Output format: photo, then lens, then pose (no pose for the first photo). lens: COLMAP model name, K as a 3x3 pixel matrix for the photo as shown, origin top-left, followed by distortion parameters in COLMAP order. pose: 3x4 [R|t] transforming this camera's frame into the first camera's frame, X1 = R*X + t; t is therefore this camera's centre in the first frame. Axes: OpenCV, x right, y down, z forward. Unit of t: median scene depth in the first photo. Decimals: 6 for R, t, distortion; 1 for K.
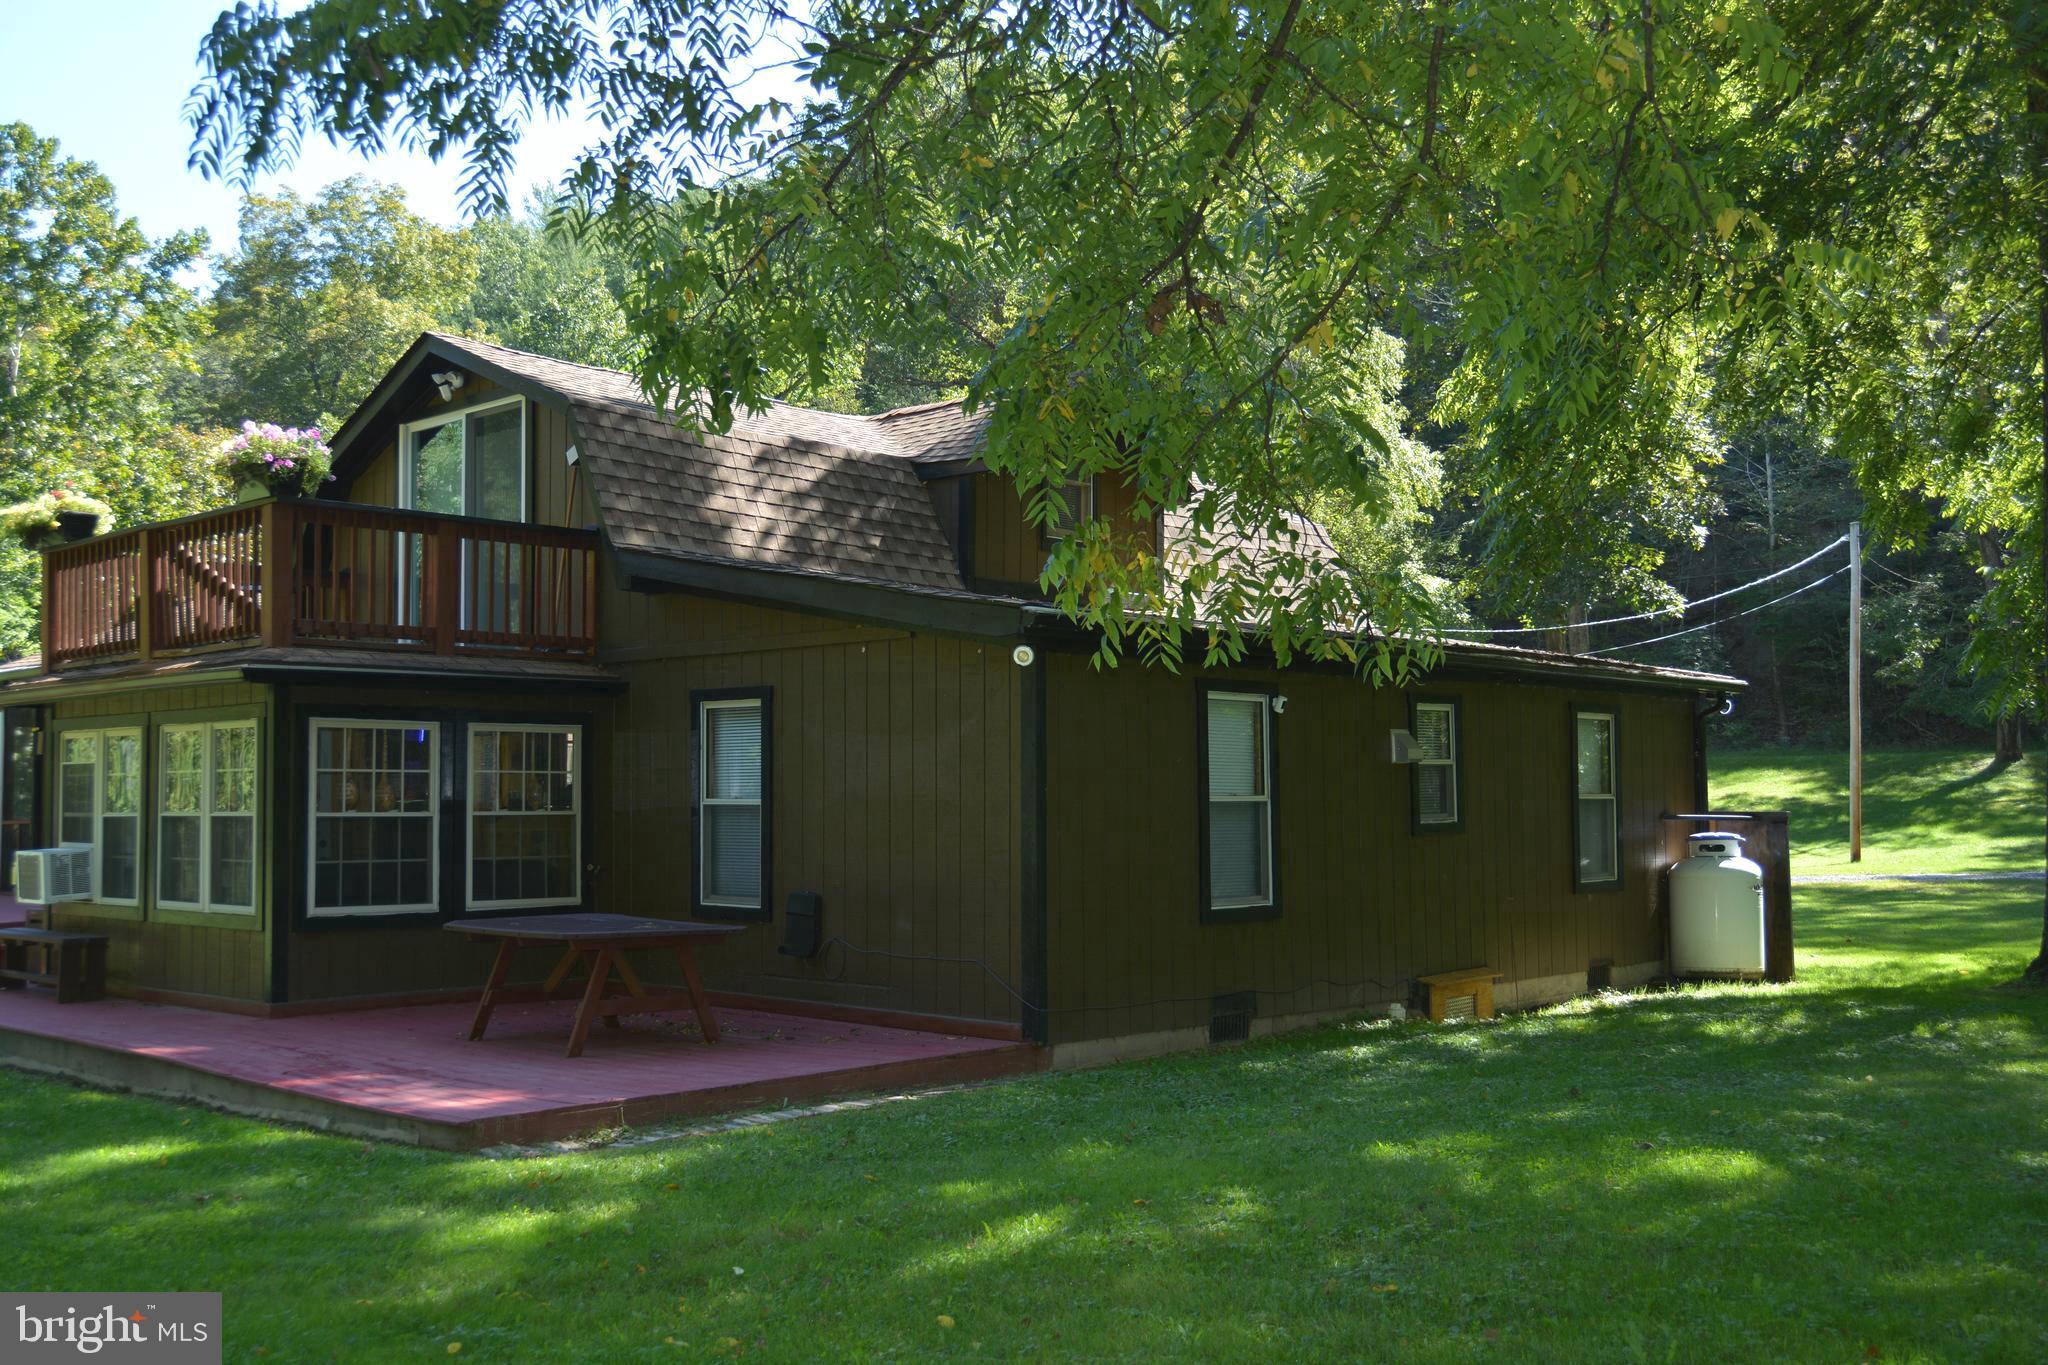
lens RADIAL K [[2056.8, 0, 1031.5], [0, 2056.8, 678.9], [0, 0, 1]] dist [-0.018917, 0.000000]
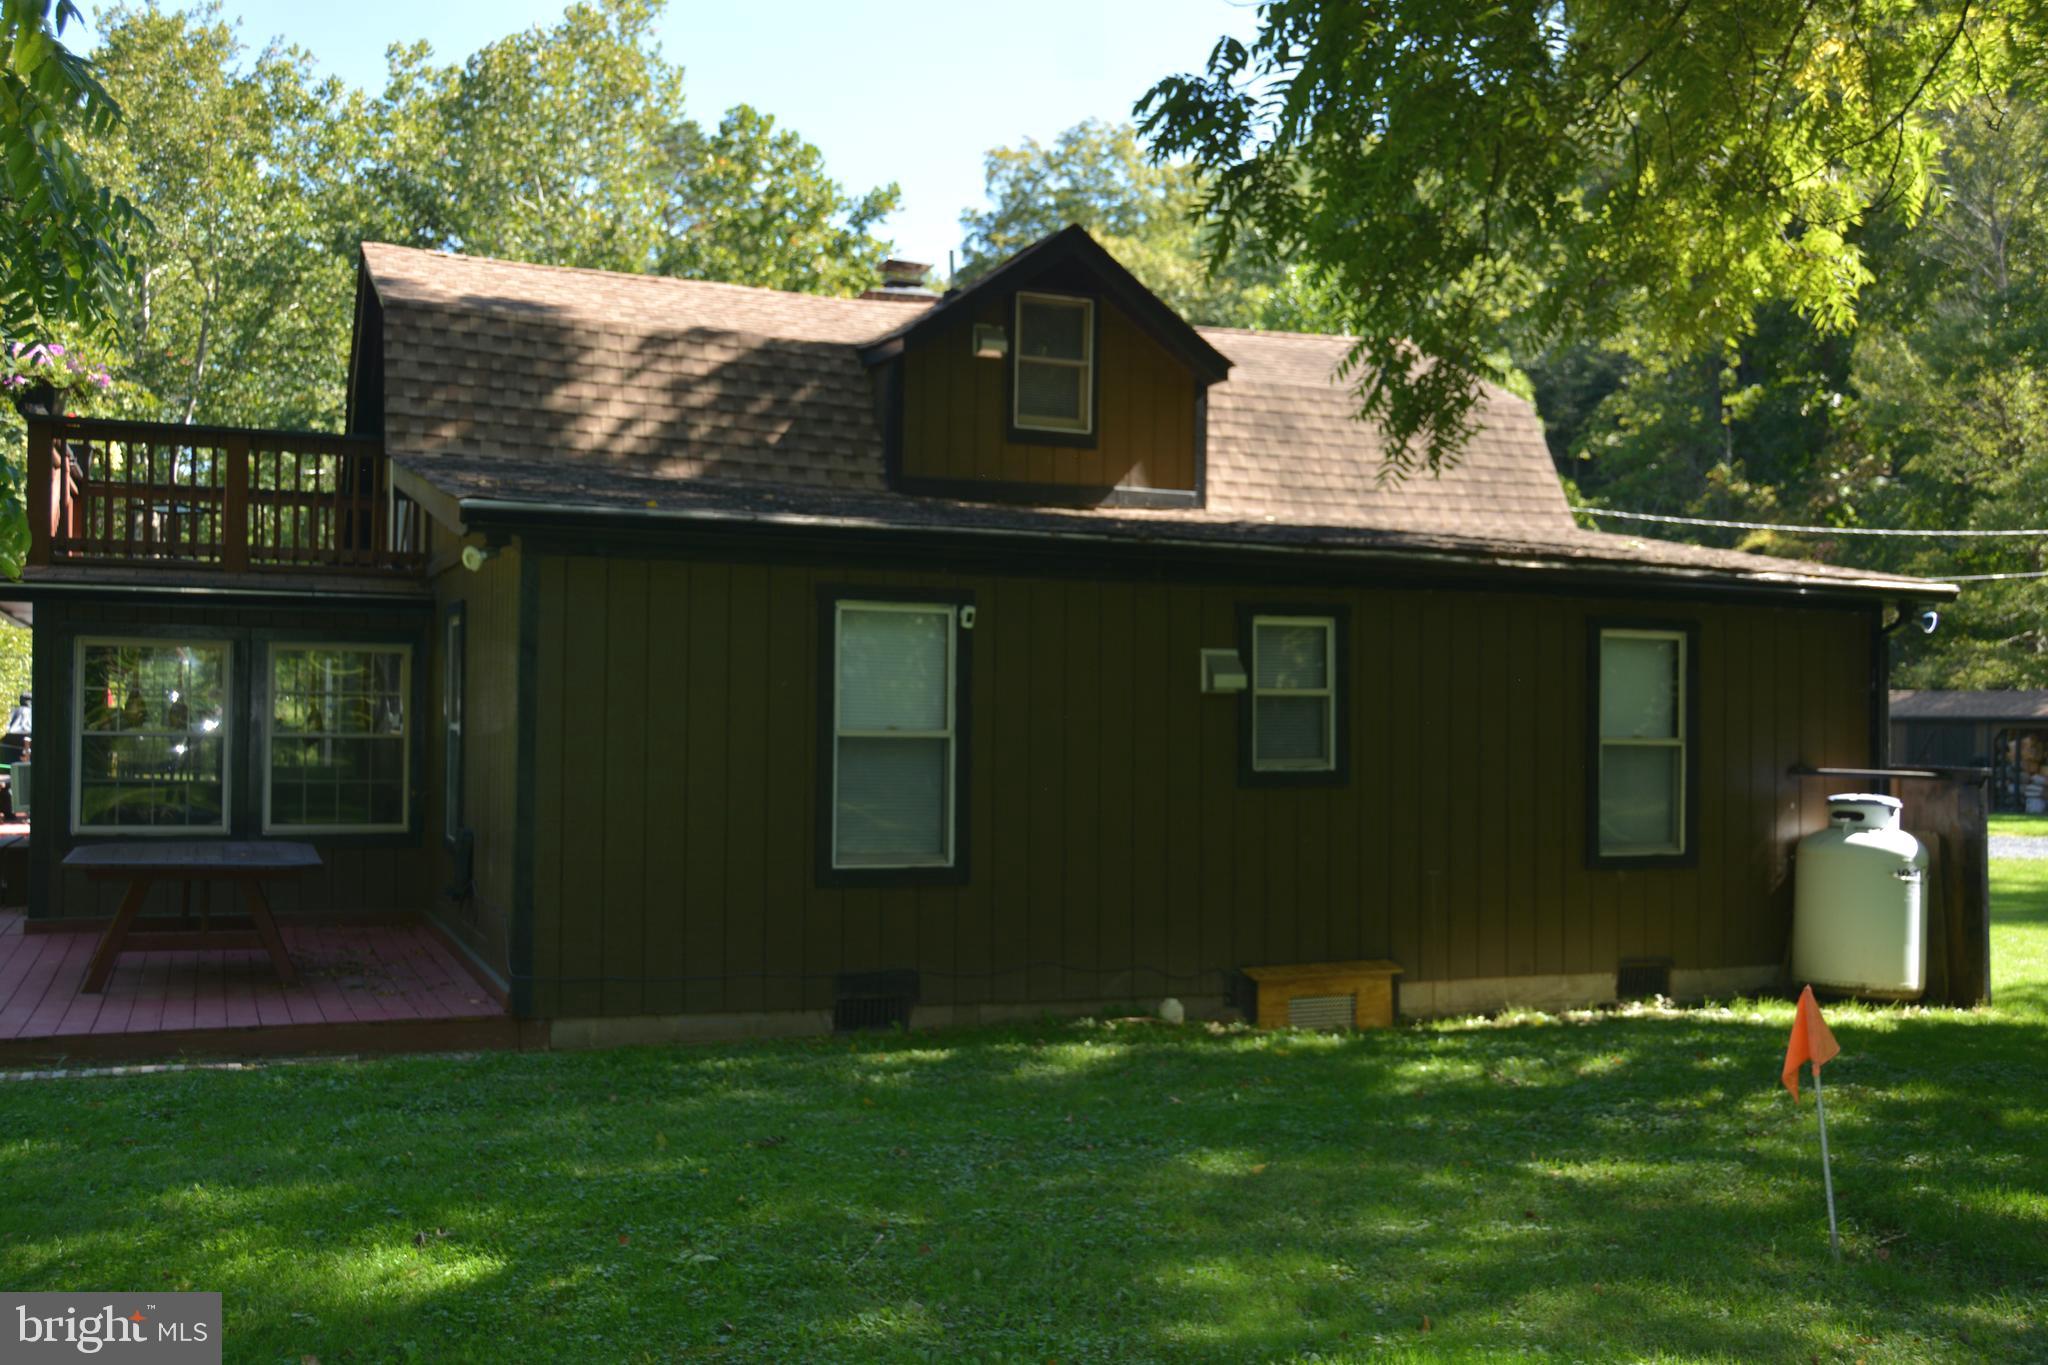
lens RADIAL K [[2056.8, 0, 1022.0], [0, 2056.8, 682.3], [0, 0, 1]] dist [-0.018917, 0.000000]
pose [[0.906046, 0.006704, -0.423125, 0.373000], [0.008155, 0.999412, 0.033296, 0.008839], [0.423100, -0.033618, 0.905459, 0.220869]]
